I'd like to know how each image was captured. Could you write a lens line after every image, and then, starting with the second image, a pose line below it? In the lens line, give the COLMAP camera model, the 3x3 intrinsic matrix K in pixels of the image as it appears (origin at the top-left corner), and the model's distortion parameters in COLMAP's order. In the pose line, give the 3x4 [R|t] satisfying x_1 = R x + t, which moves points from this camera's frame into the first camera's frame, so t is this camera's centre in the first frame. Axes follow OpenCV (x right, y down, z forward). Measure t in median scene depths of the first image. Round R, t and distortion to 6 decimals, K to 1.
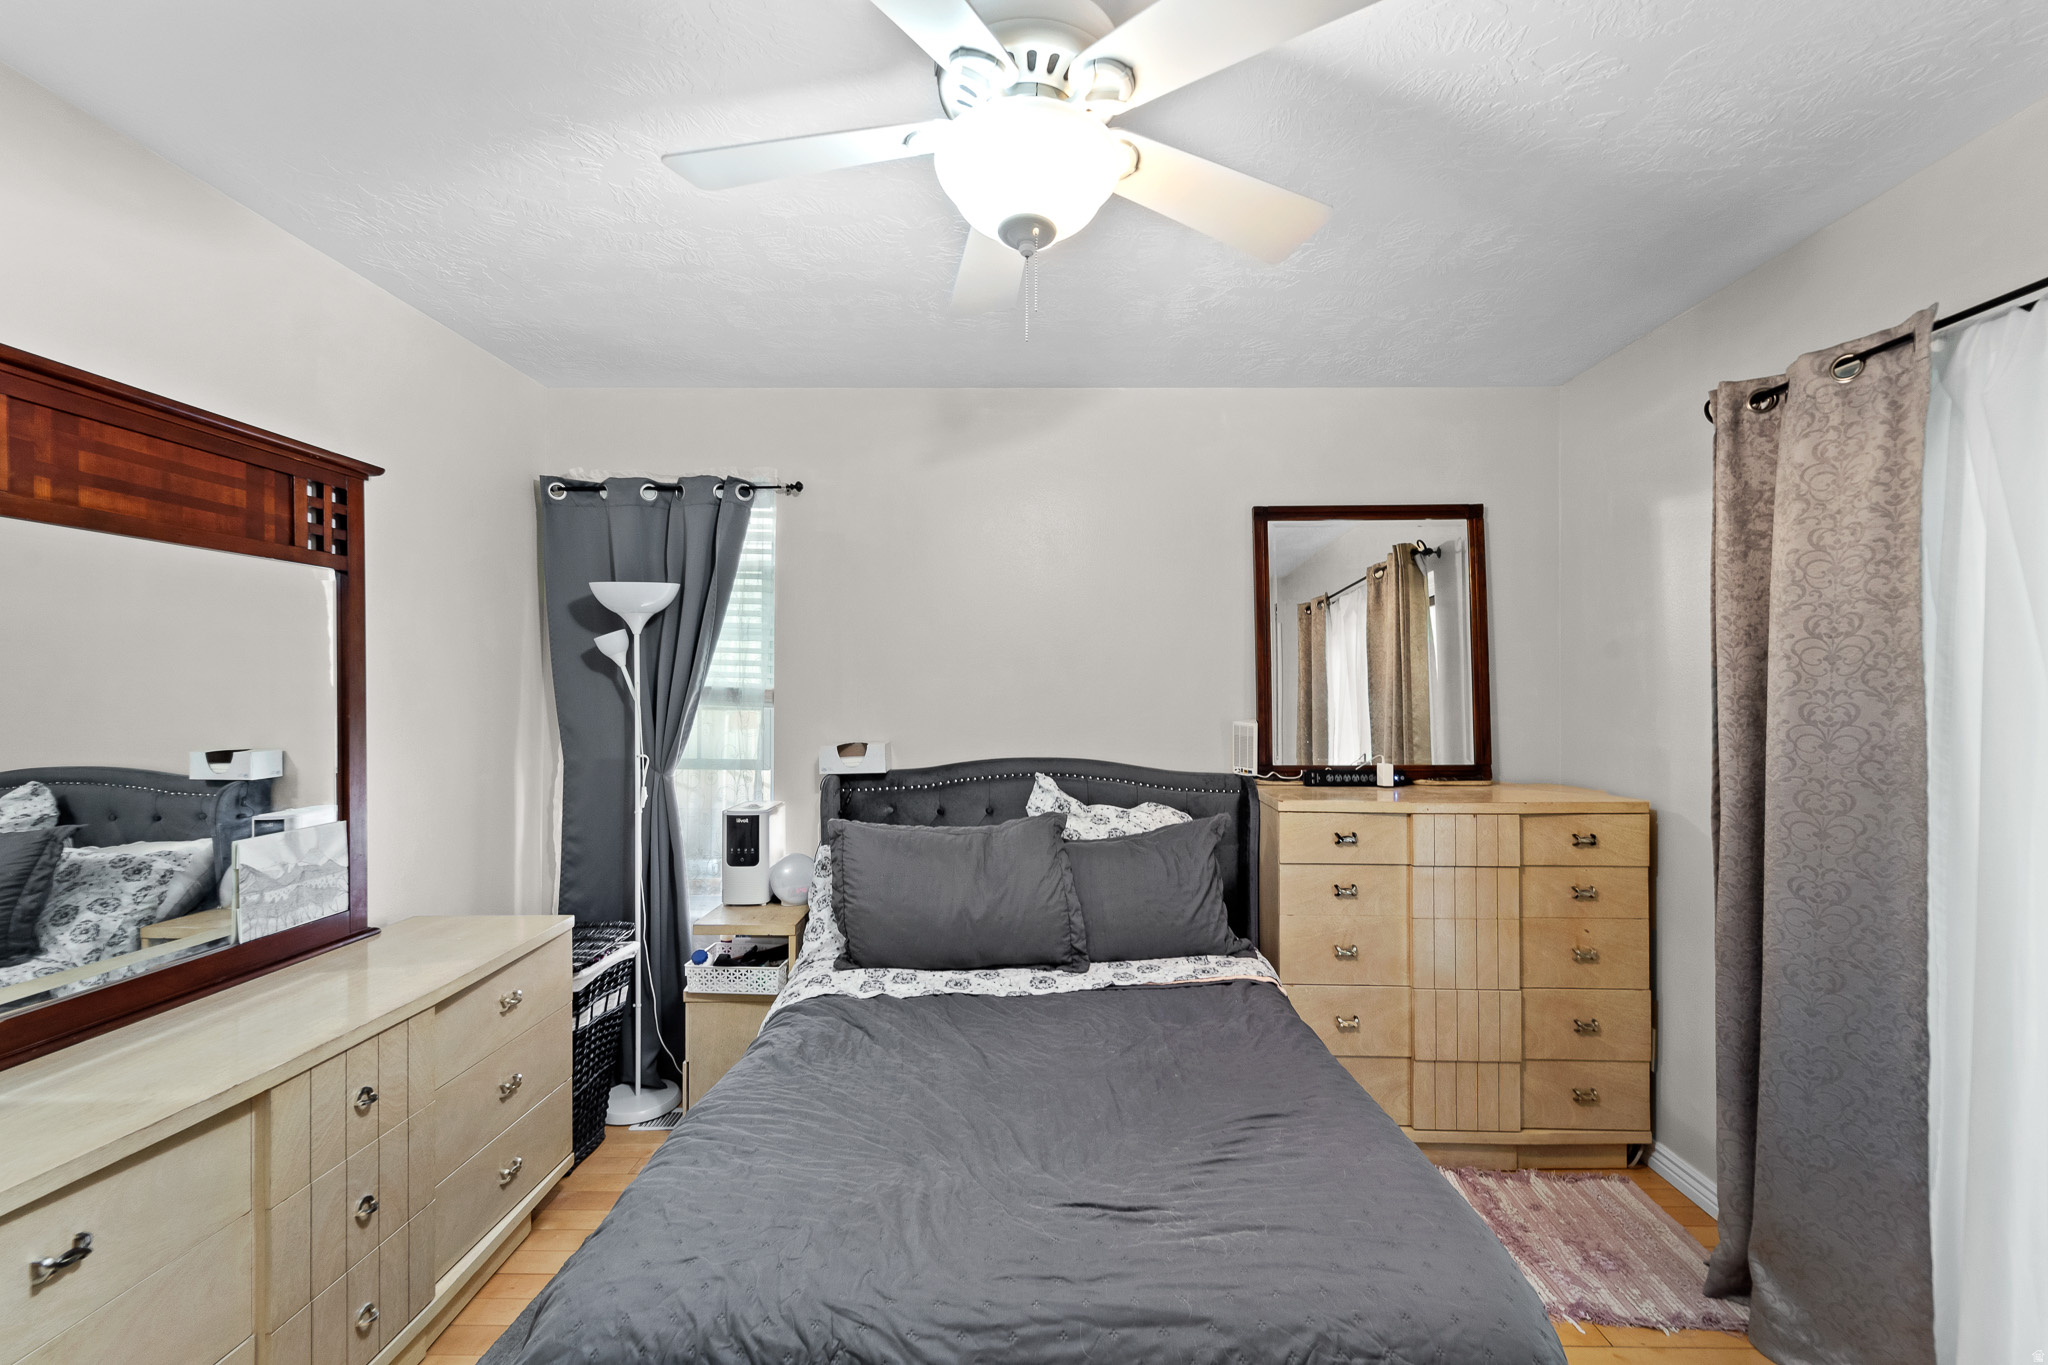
lens RADIAL K [[862.9, 0, 1031.5], [0, 862.9, 676.8], [0, 0, 1]] dist [-0.000485, -0.000030]
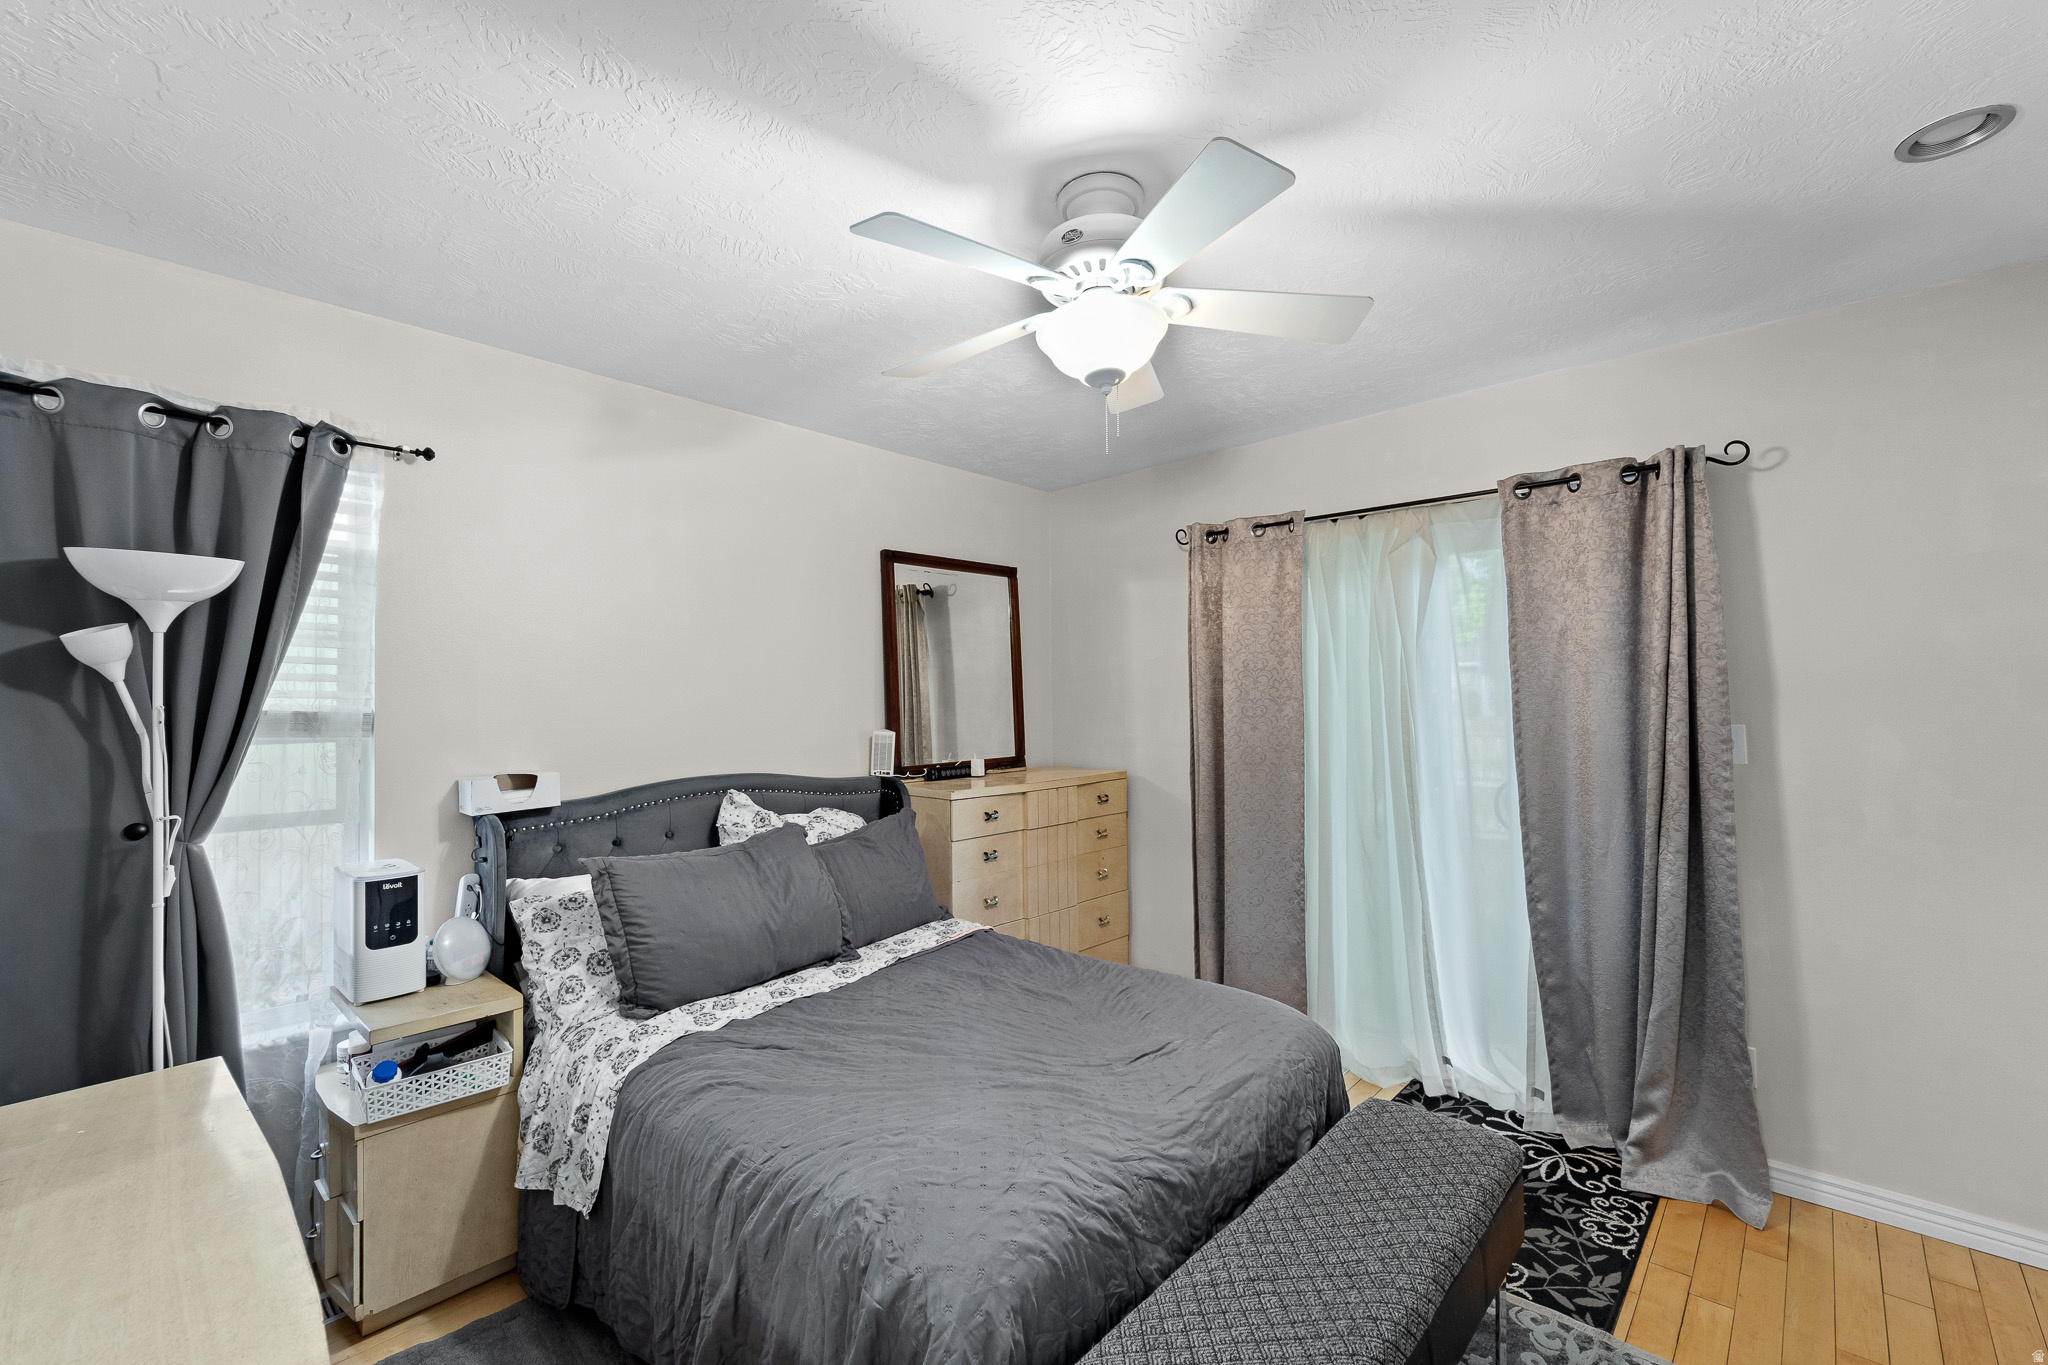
lens RADIAL K [[847.3, 0, 1032.4], [0, 847.3, 688.2], [0, 0, 1]] dist [0.000267, -0.000002]
pose [[0.666874, -0.000673, 0.745170, -0.546564], [0.003964, 0.999989, -0.002645, -0.003655], [-0.745160, 0.004718, 0.666869, 0.086989]]
